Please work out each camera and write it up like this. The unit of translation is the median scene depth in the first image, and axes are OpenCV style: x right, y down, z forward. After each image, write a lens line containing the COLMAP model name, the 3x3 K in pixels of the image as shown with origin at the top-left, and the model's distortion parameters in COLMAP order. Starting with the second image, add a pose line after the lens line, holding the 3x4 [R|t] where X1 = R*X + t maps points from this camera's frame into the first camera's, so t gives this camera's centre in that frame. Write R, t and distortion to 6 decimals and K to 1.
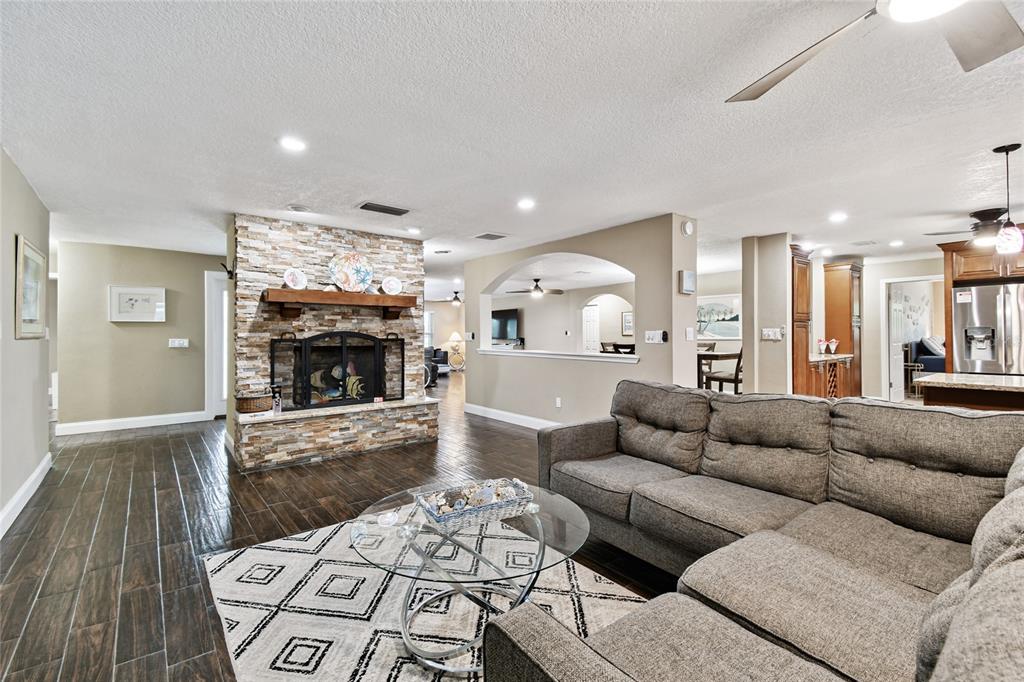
lens RADIAL K [[443.4, 0, 514.6], [0, 443.4, 333.2], [0, 0, 1]] dist [0.010934, -0.002688]
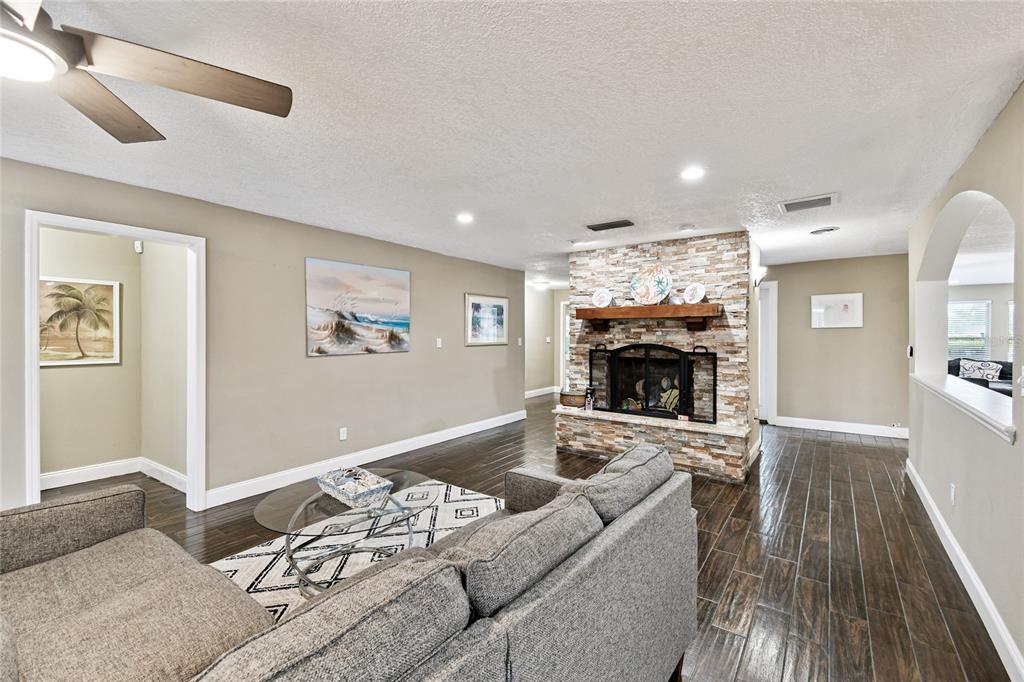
lens RADIAL K [[443.4, 0, 512.5], [0, 443.4, 337.7], [0, 0, 1]] dist [0.010934, -0.002688]
pose [[0.236472, 0.014243, -0.971534, 0.547729], [0.004009, 0.999870, 0.015634, -0.036105], [0.971630, -0.007592, 0.236384, 0.472714]]
